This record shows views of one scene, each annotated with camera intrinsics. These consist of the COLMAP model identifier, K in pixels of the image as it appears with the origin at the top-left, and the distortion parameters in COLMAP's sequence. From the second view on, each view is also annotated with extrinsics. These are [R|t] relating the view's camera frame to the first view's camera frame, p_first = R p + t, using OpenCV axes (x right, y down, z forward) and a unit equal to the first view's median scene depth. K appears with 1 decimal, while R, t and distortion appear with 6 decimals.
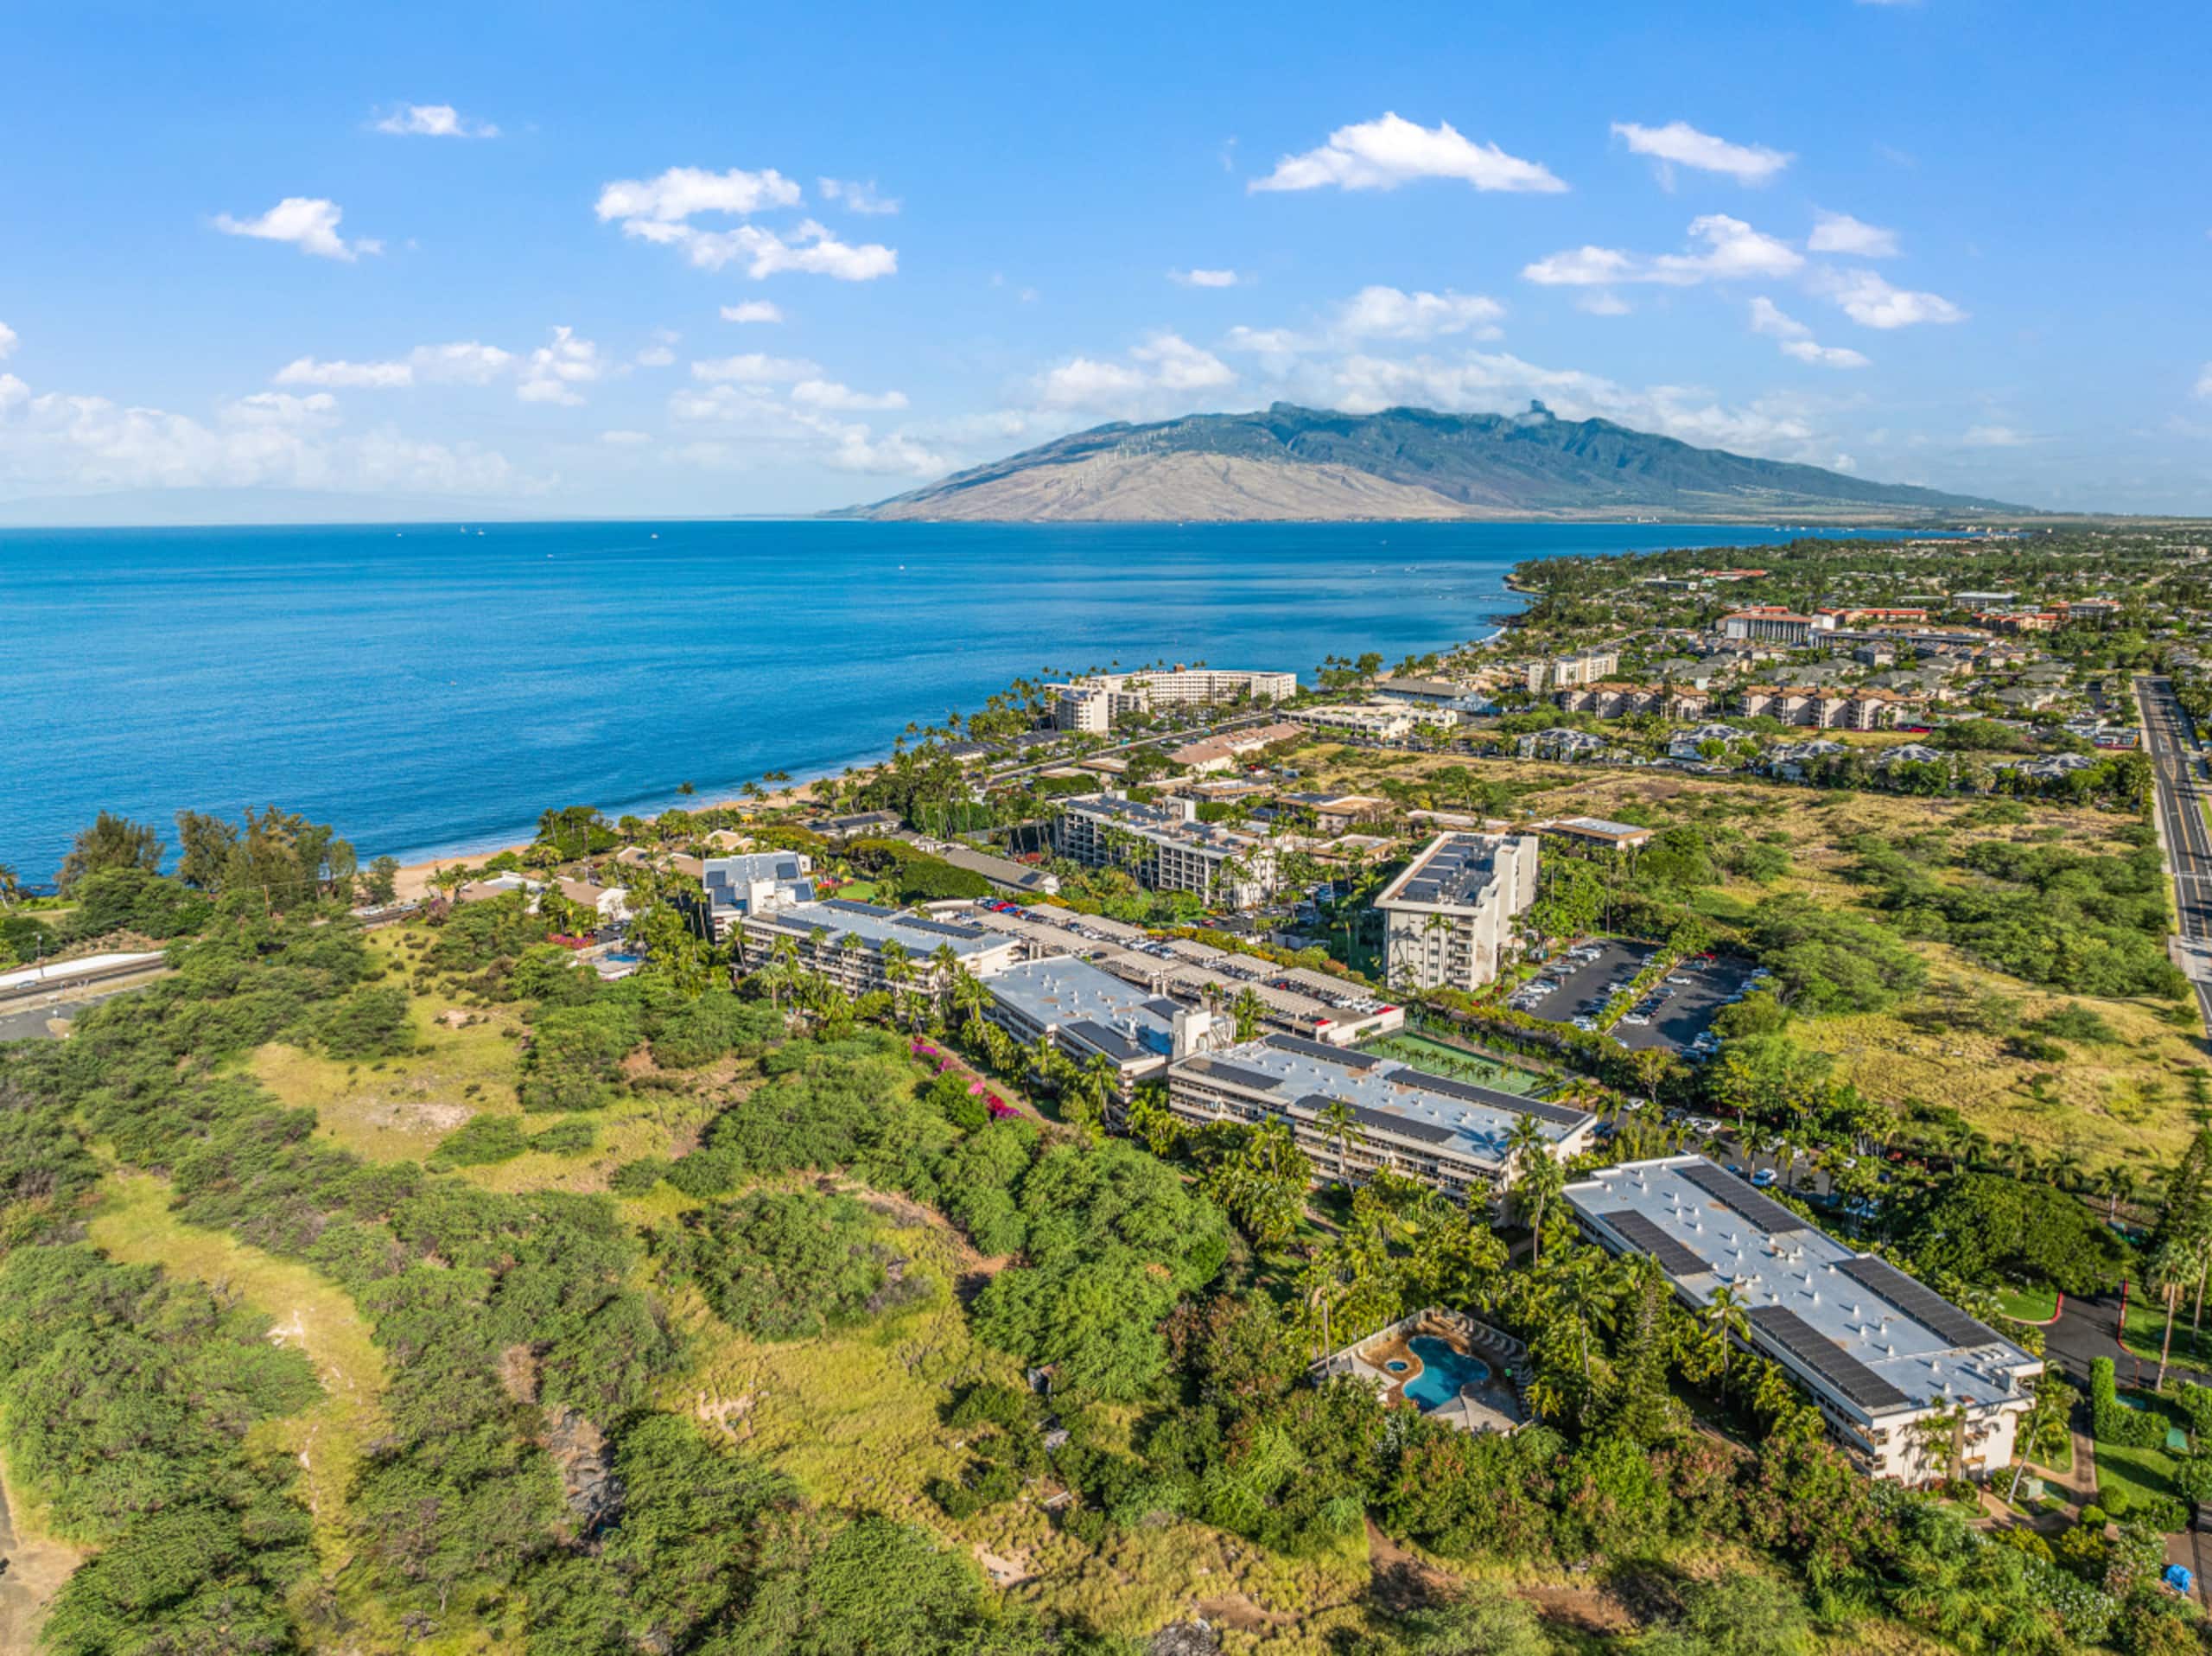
lens RADIAL K [[1672.5, 0, 1106.0], [0, 1672.5, 828.0], [0, 0, 1]] dist [0.005192, -0.113022]
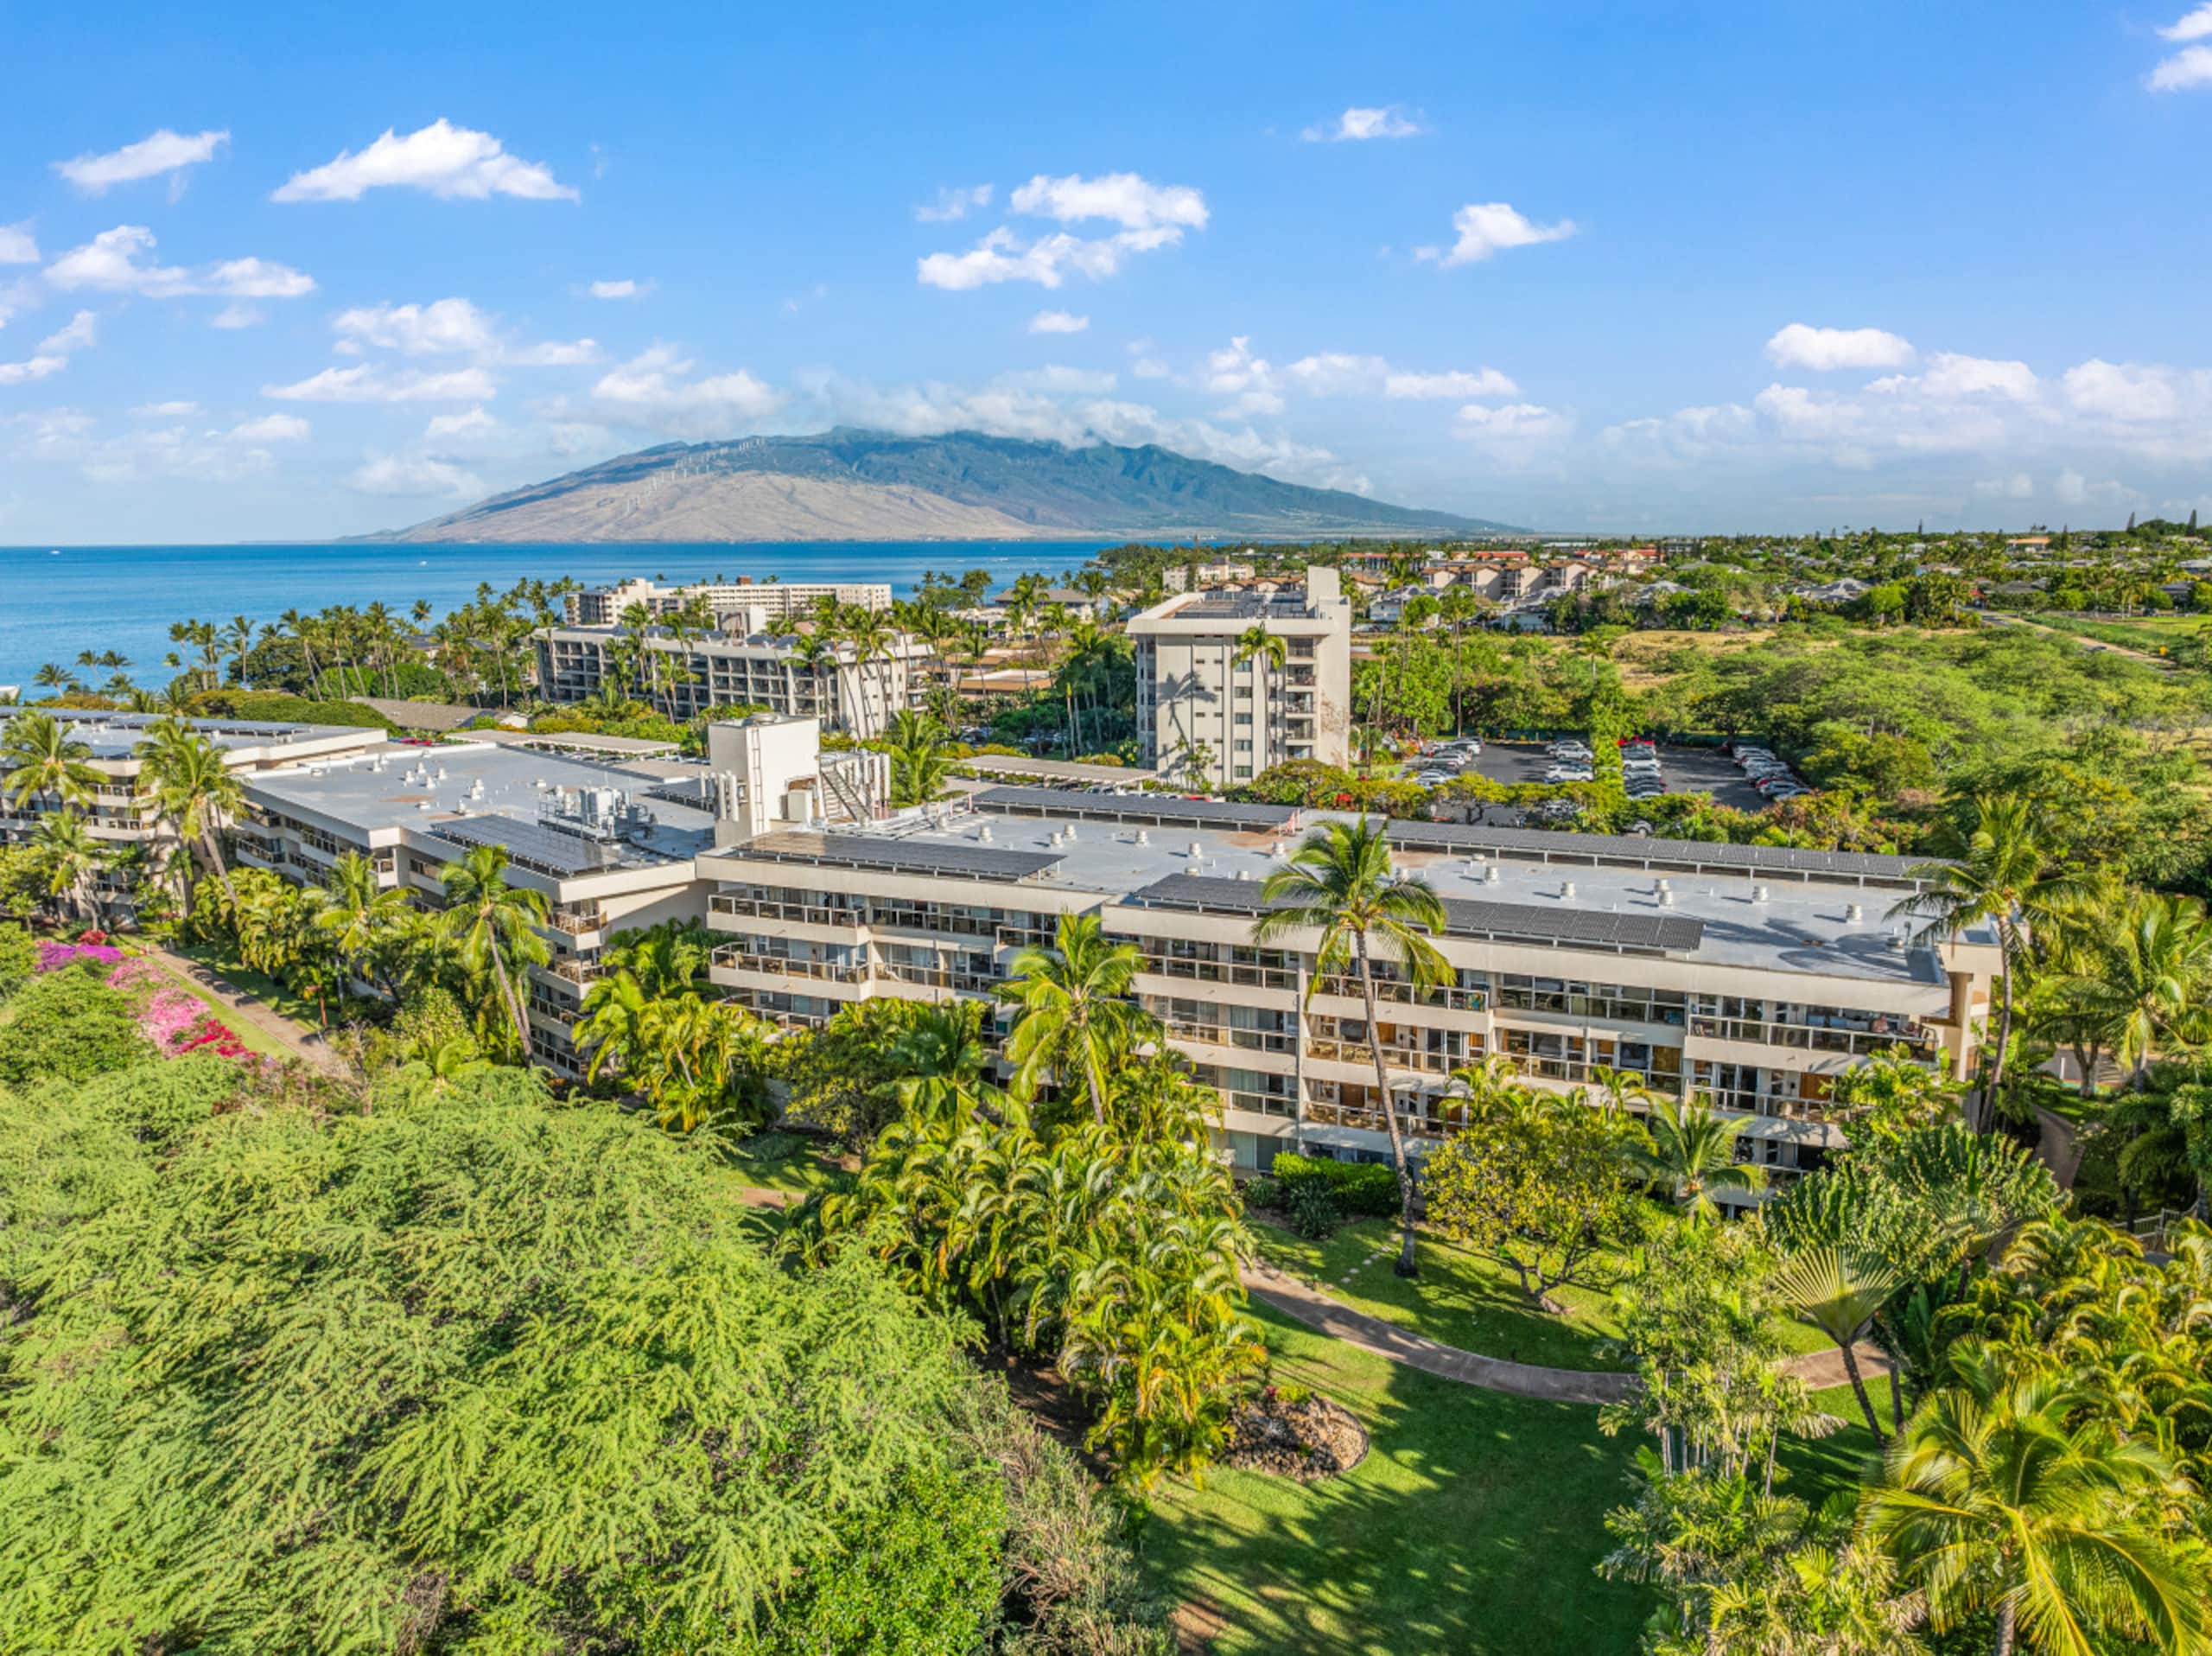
lens RADIAL K [[1672.5, 0, 1106.0], [0, 1672.5, 828.0], [0, 0, 1]] dist [0.005192, -0.113022]
pose [[0.968100, -0.060332, 0.243193, 0.034007], [0.064783, 0.997846, -0.010340, 0.138683], [-0.242045, 0.025765, 0.969923, 0.637870]]
